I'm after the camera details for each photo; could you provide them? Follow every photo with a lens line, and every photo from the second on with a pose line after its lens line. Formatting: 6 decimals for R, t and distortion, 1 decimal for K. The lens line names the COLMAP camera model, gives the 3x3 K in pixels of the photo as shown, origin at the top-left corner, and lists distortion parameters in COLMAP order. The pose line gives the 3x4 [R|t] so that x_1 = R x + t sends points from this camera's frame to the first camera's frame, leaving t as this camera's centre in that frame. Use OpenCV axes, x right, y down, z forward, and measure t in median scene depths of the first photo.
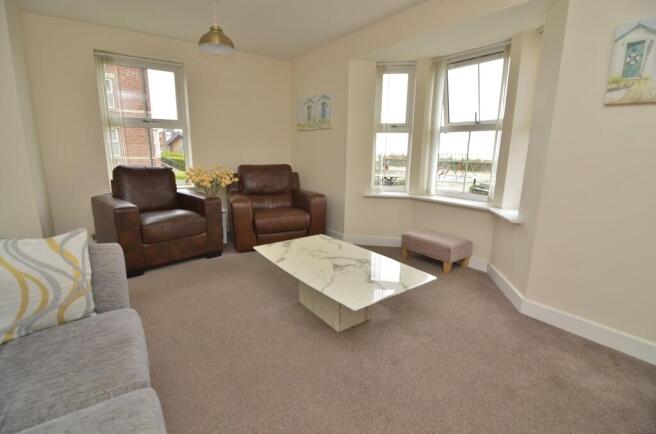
lens RADIAL K [[314.1, 0, 330.0], [0, 314.1, 216.8], [0, 0, 1]] dist [-0.003663, -0.009464]
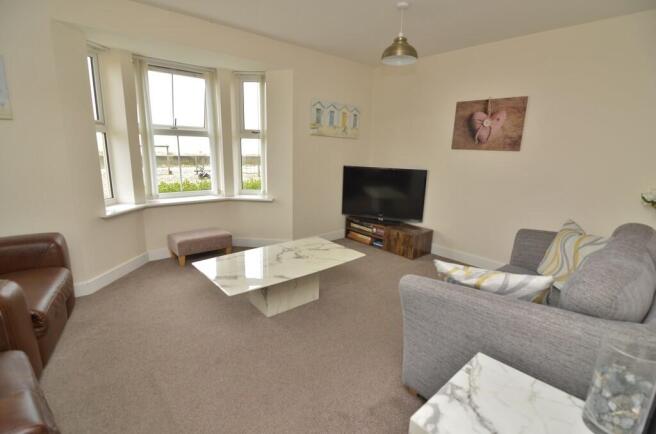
lens RADIAL K [[314.1, 0, 330.0], [0, 314.1, 216.8], [0, 0, 1]] dist [-0.003663, -0.009464]
pose [[-0.136524, -0.177042, 0.974688, -0.992783], [0.193699, 0.960139, 0.201530, -0.173171], [-0.971515, 0.216310, -0.096789, 0.908425]]
